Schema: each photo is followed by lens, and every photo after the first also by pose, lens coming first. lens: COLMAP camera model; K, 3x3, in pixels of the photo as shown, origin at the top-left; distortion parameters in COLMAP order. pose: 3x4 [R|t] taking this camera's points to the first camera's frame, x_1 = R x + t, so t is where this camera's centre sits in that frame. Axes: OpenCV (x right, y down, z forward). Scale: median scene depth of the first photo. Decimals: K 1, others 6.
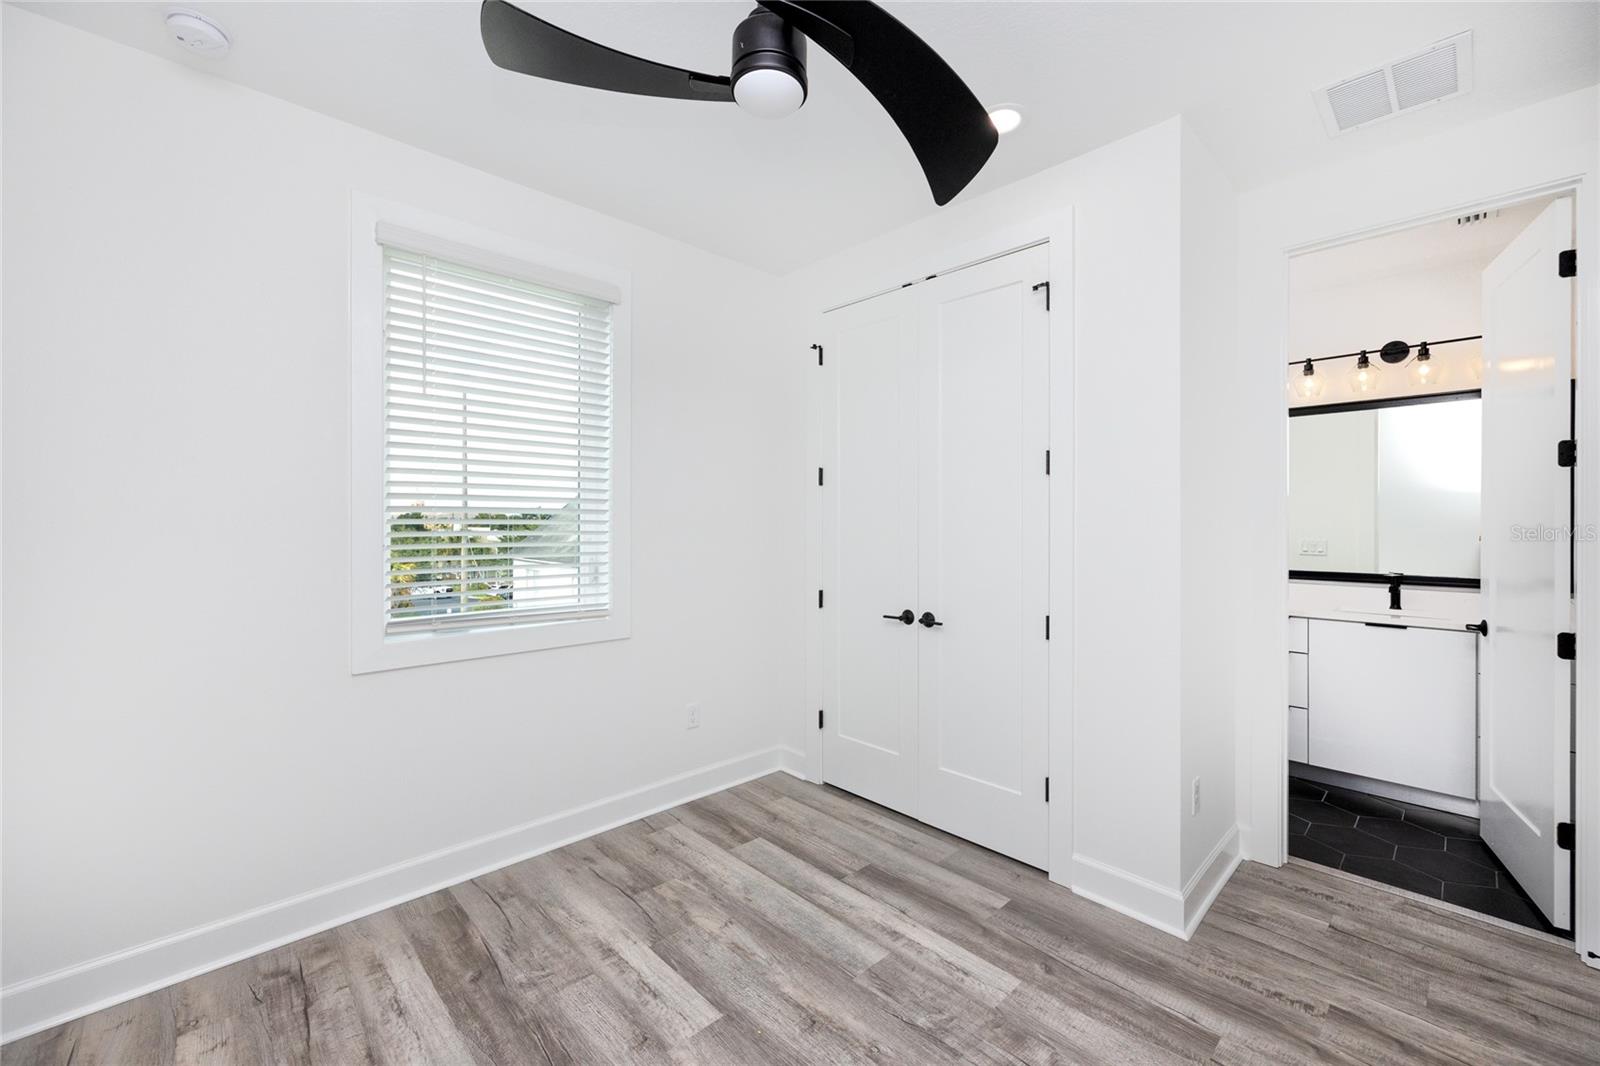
lens RADIAL K [[652.4, 0, 808.9], [0, 652.4, 522.0], [0, 0, 1]] dist [-0.001222, -0.000921]
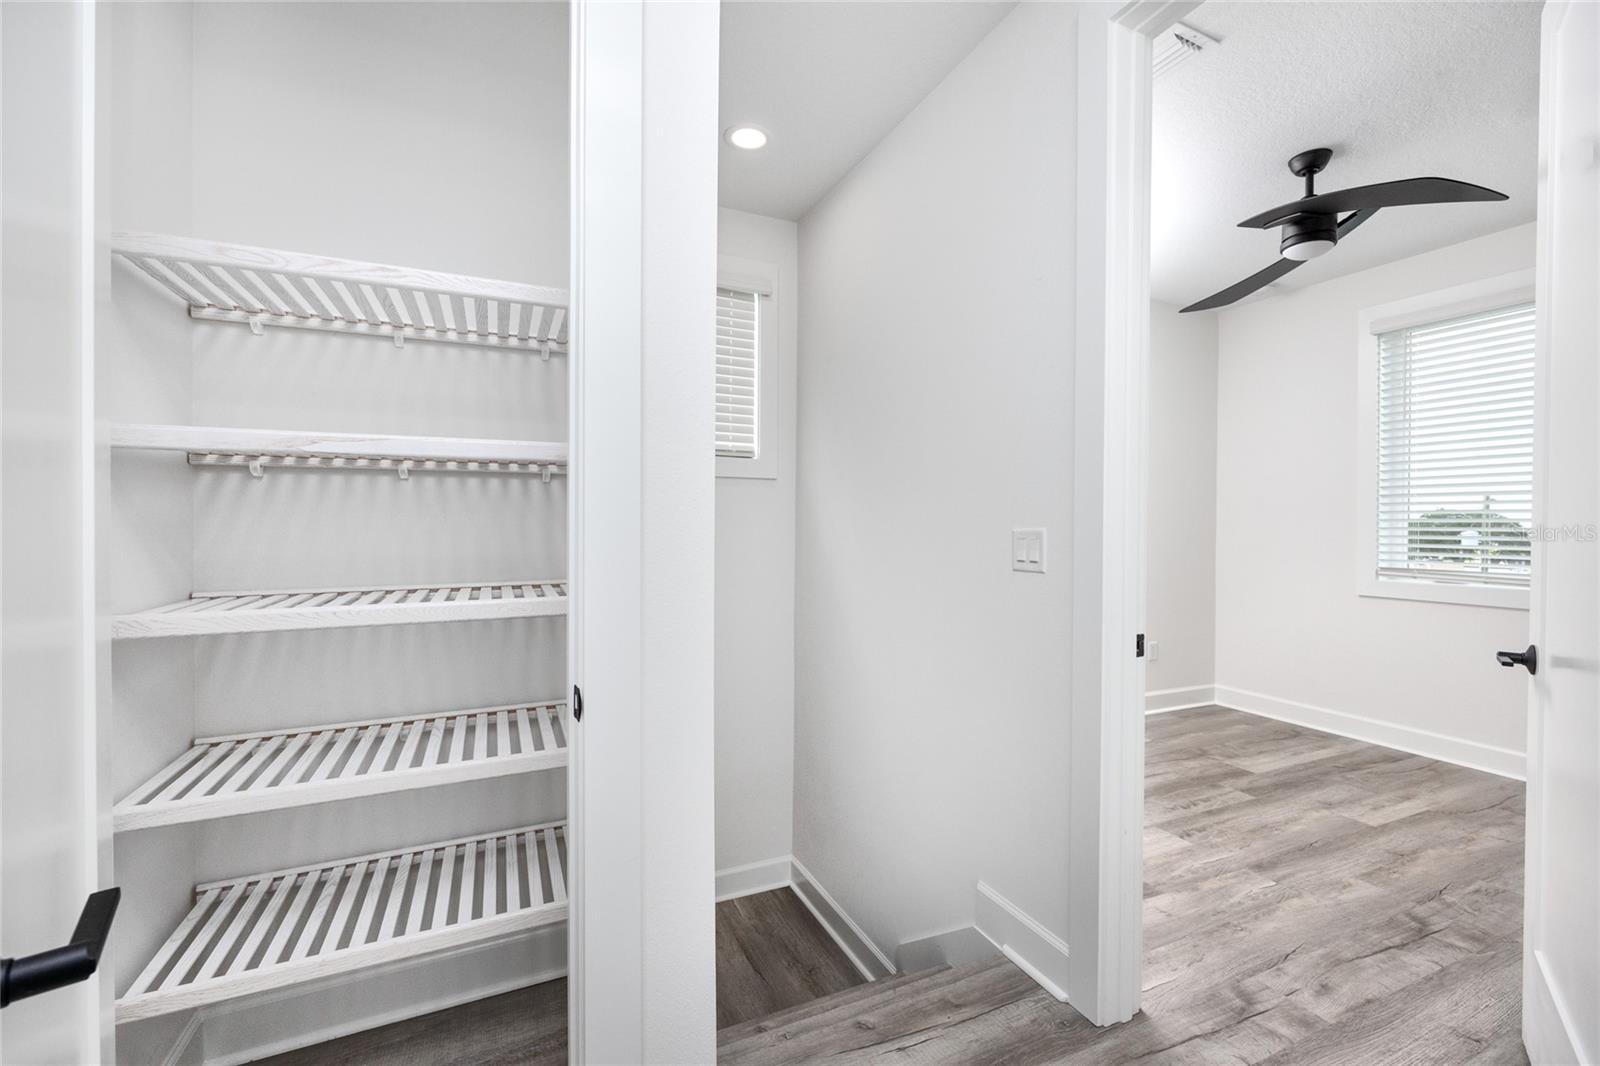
lens RADIAL K [[652.4, 0, 764.0], [0, 652.4, 530.7], [0, 0, 1]] dist [-0.001222, -0.000921]
pose [[-0.383035, 0.005721, -0.923716, 1.476293], [0.000975, 0.999983, 0.005789, 0.060904], [0.923733, 0.001317, -0.383034, 0.234013]]
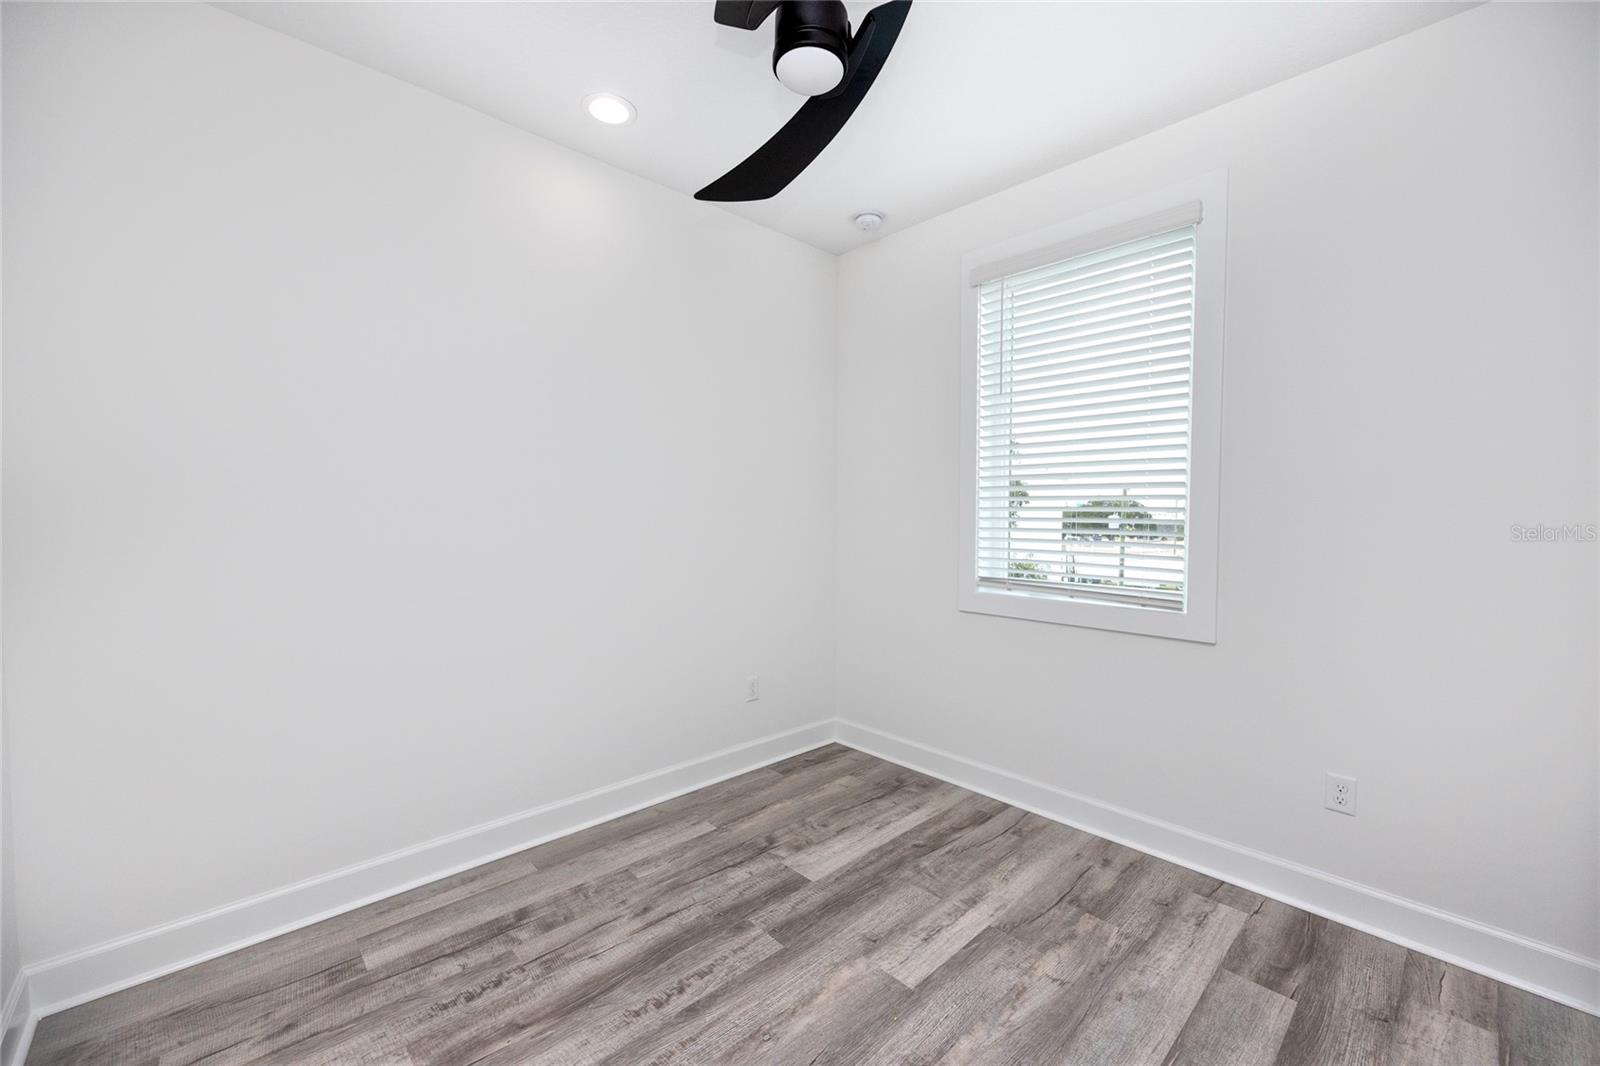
lens RADIAL K [[652.4, 0, 798.4], [0, 652.4, 519.7], [0, 0, 1]] dist [-0.001222, -0.000921]
pose [[-0.025244, 0.013257, -0.999593, 0.713376], [0.000078, 0.999912, 0.013259, 0.024875], [0.999681, 0.000256, -0.025242, 0.711309]]
